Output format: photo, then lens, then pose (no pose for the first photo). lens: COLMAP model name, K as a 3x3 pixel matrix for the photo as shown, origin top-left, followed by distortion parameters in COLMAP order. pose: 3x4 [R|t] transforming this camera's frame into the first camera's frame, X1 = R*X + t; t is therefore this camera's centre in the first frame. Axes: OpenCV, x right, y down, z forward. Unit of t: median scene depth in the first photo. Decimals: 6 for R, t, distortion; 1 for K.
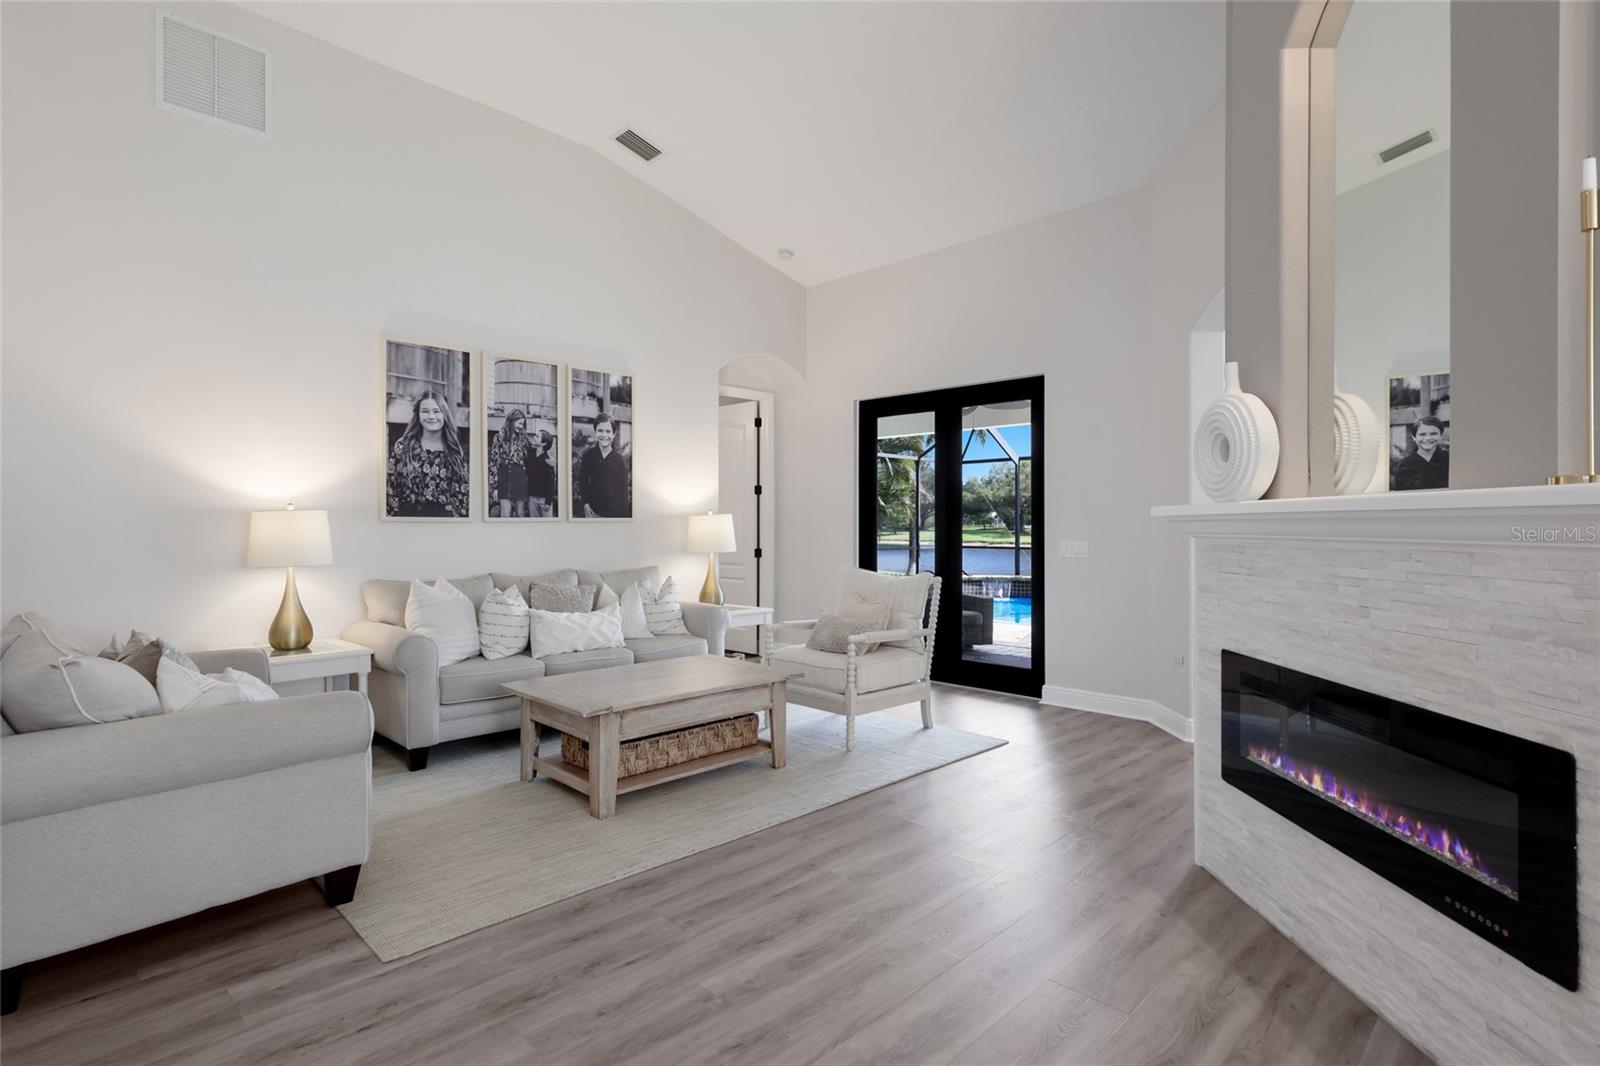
lens RADIAL K [[751.0, 0, 800.7], [0, 751.0, 534.3], [0, 0, 1]] dist [0.003229, 0.000207]
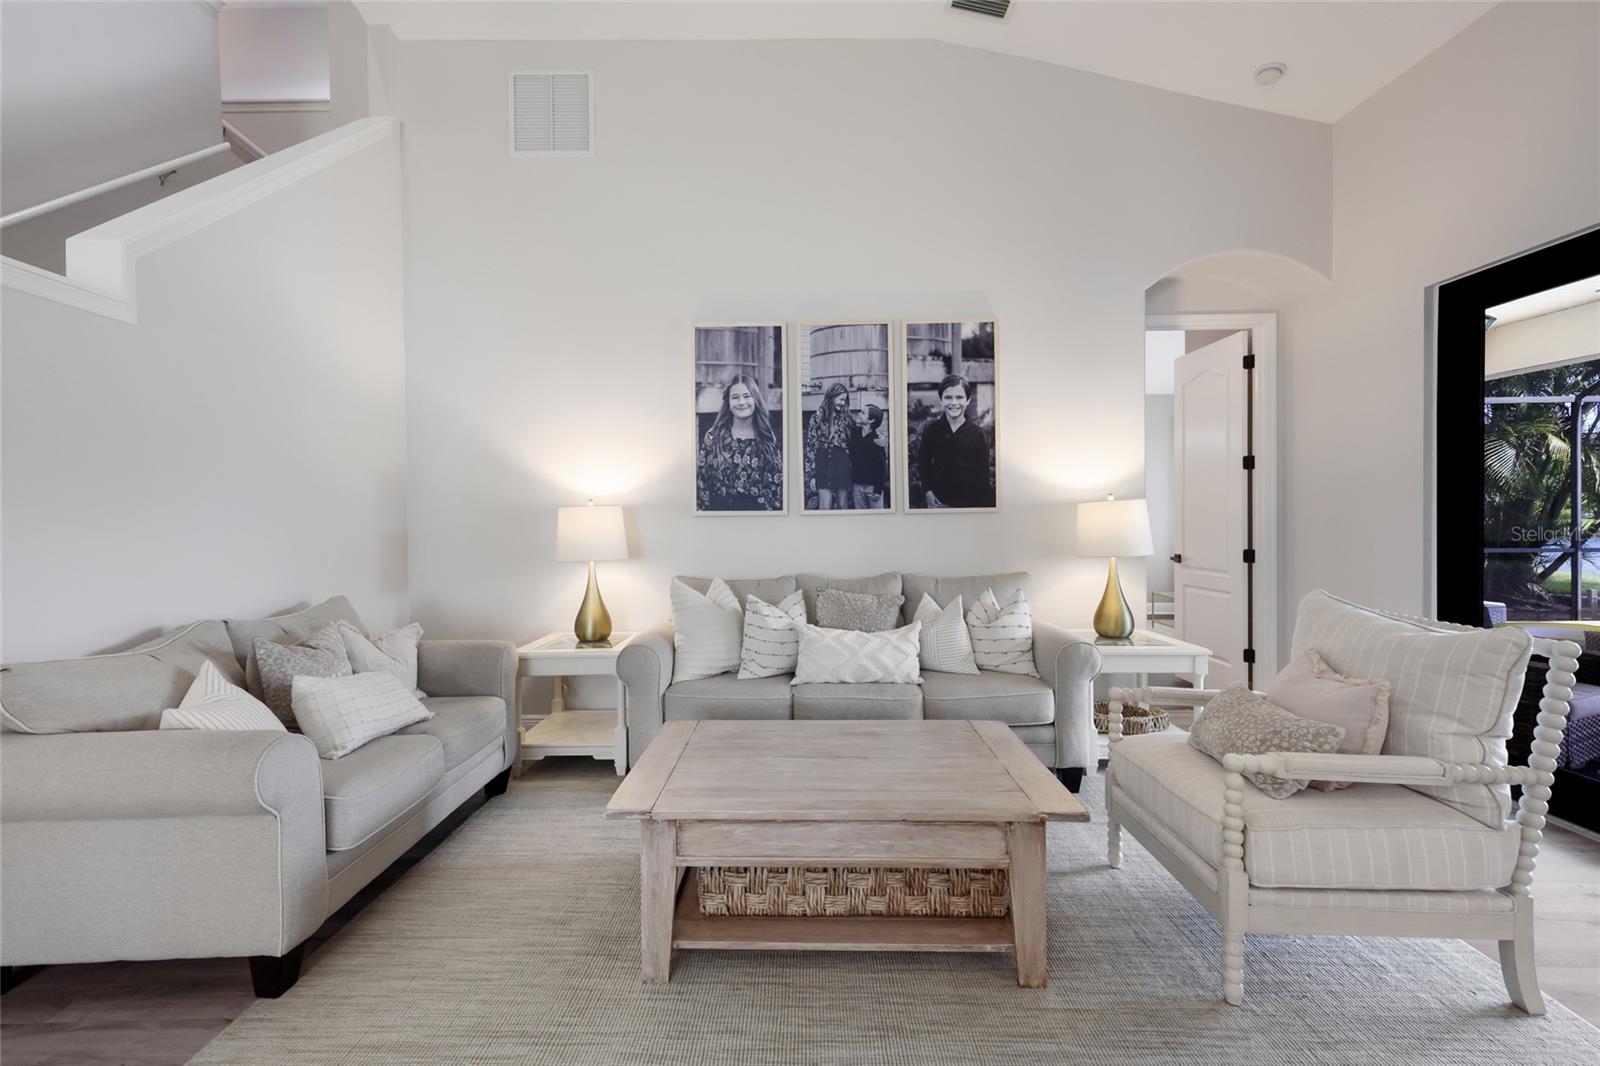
lens RADIAL K [[682.9, 0, 794.8], [0, 682.9, 529.9], [0, 0, 1]] dist [0.009069, 0.001657]
pose [[0.702110, 0.005965, -0.712043, 0.151053], [0.000401, 0.999961, 0.008772, -0.006373], [0.712068, -0.006445, 0.702081, 0.436031]]
